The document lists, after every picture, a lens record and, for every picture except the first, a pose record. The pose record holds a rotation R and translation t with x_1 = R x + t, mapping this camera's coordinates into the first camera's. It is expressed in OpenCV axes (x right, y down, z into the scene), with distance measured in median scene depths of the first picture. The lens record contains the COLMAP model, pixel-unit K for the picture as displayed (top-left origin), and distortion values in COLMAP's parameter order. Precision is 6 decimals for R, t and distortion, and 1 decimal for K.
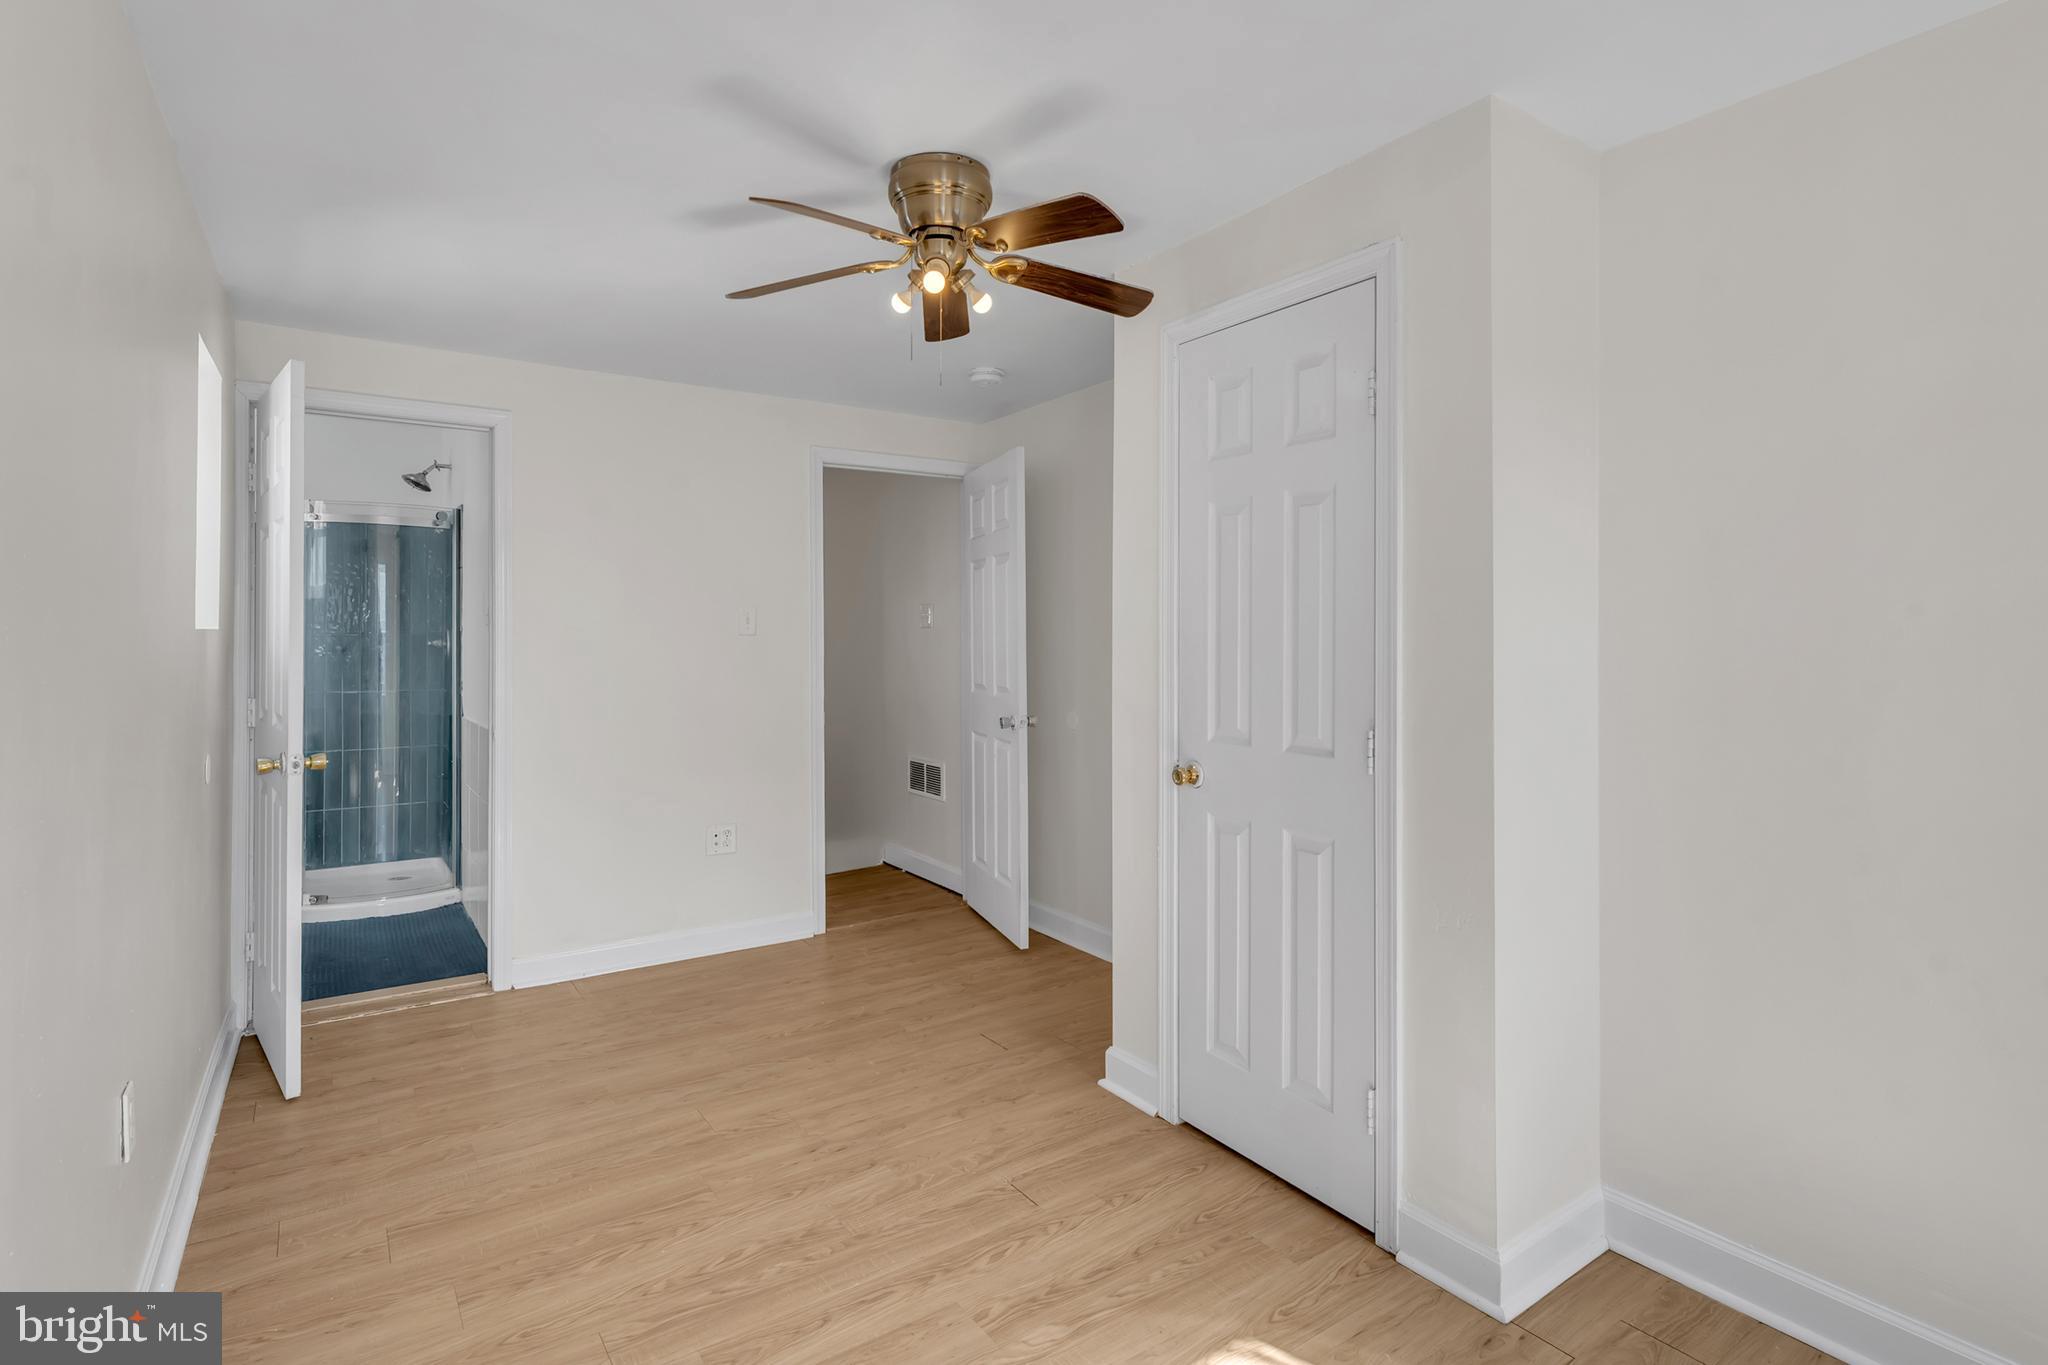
lens RADIAL K [[986.4, 0, 1033.0], [0, 986.4, 627.0], [0, 0, 1]] dist [-0.000955, -0.000092]
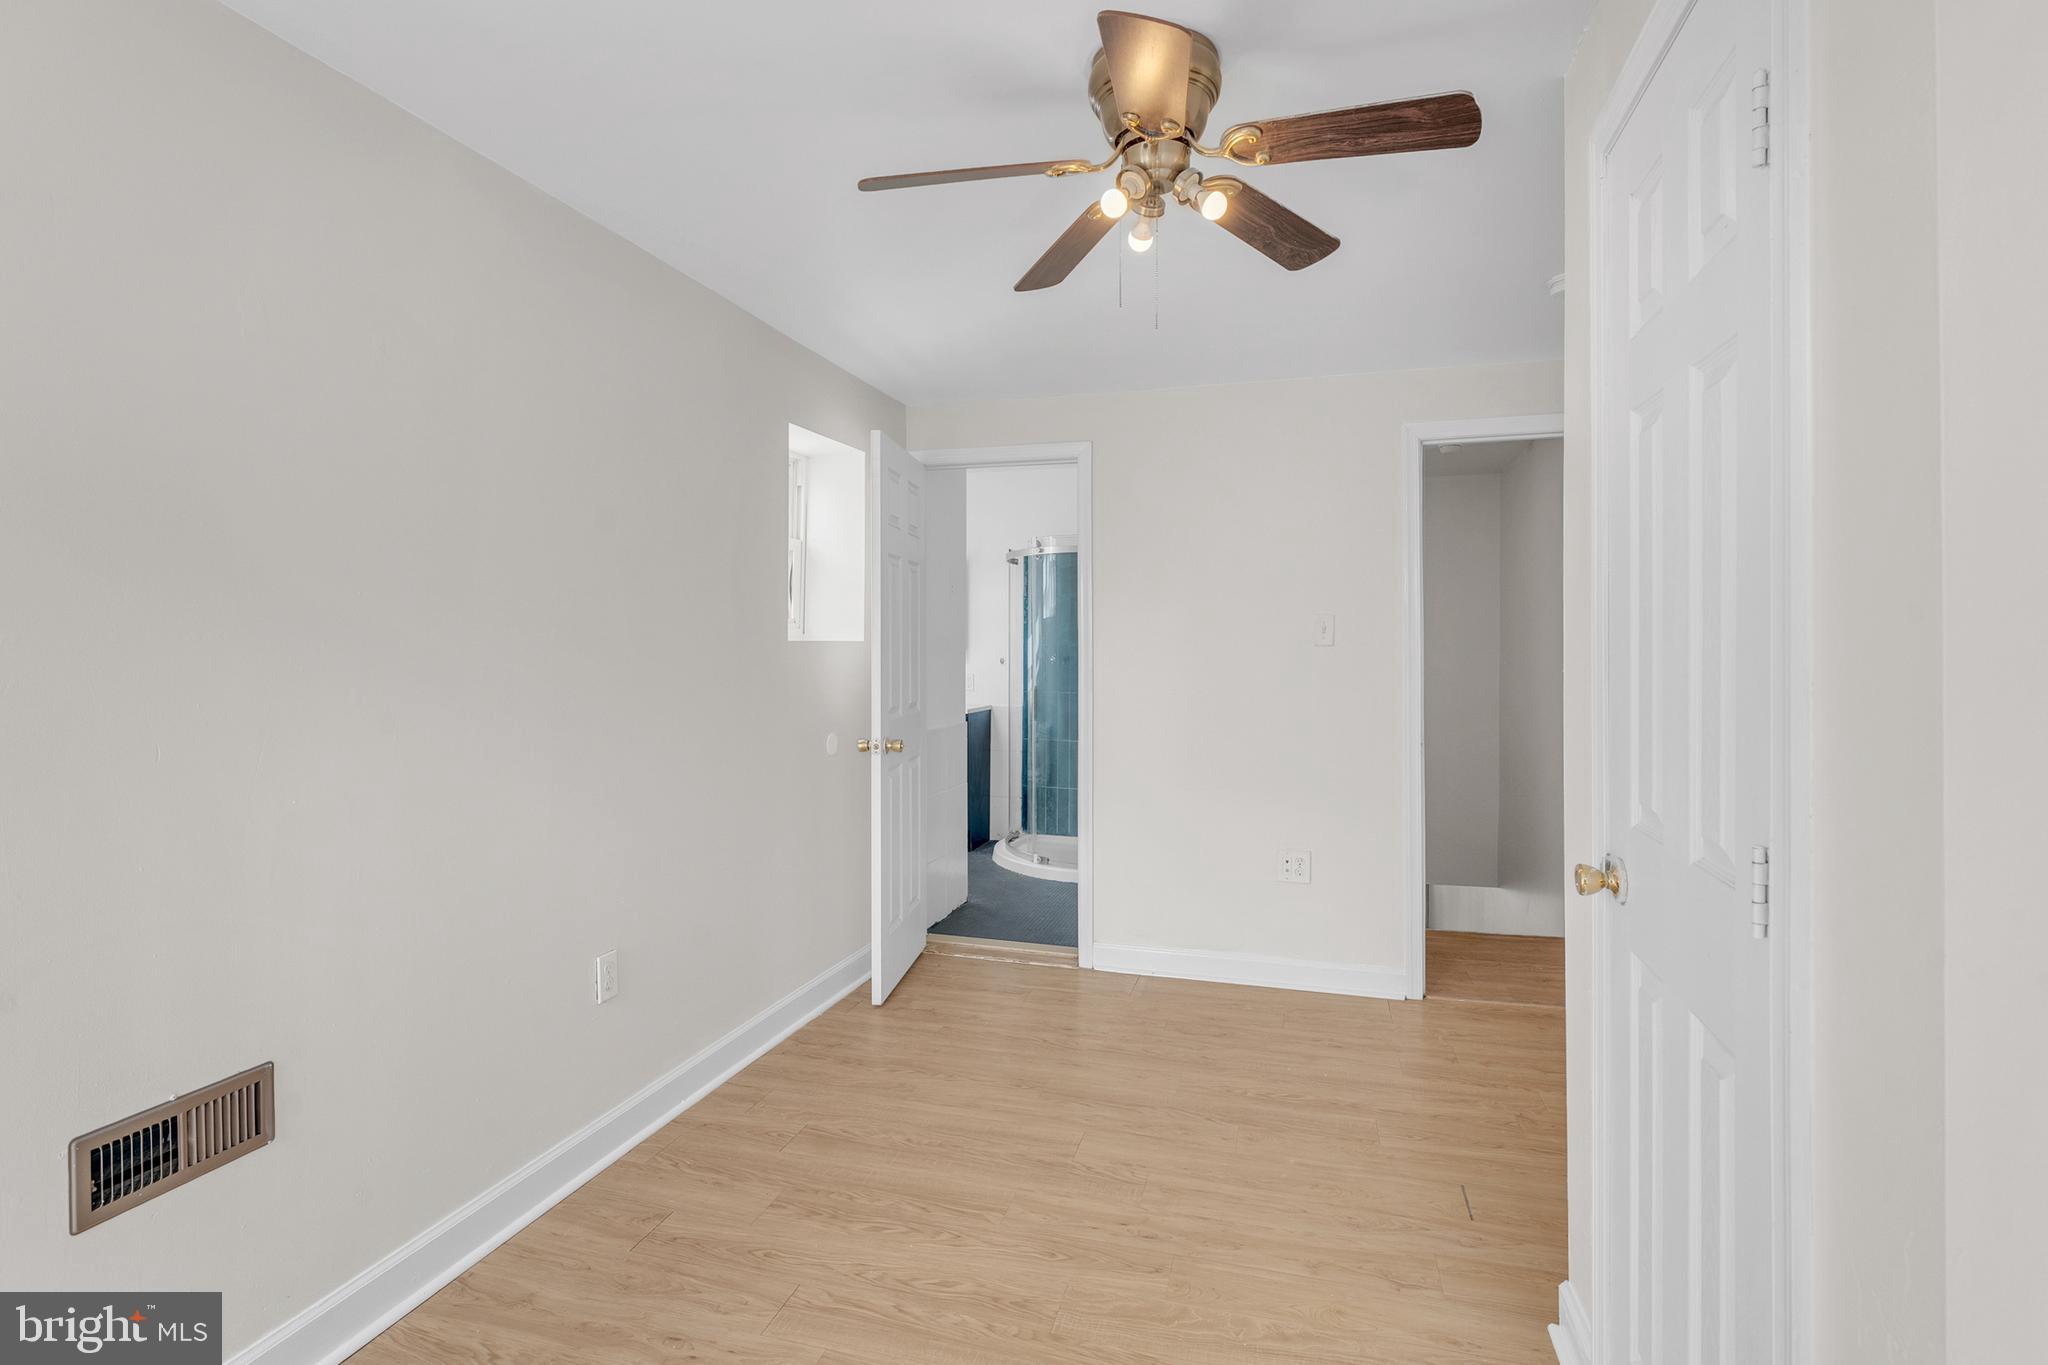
lens RADIAL K [[991.7, 0, 1024.0], [0, 991.7, 651.2], [0, 0, 1]] dist [-0.000790, -0.000767]
pose [[0.635669, 0.004064, -0.771951, 0.371970], [0.005085, 0.999942, 0.009451, 0.004909], [0.771945, -0.009933, 0.635611, 0.334639]]
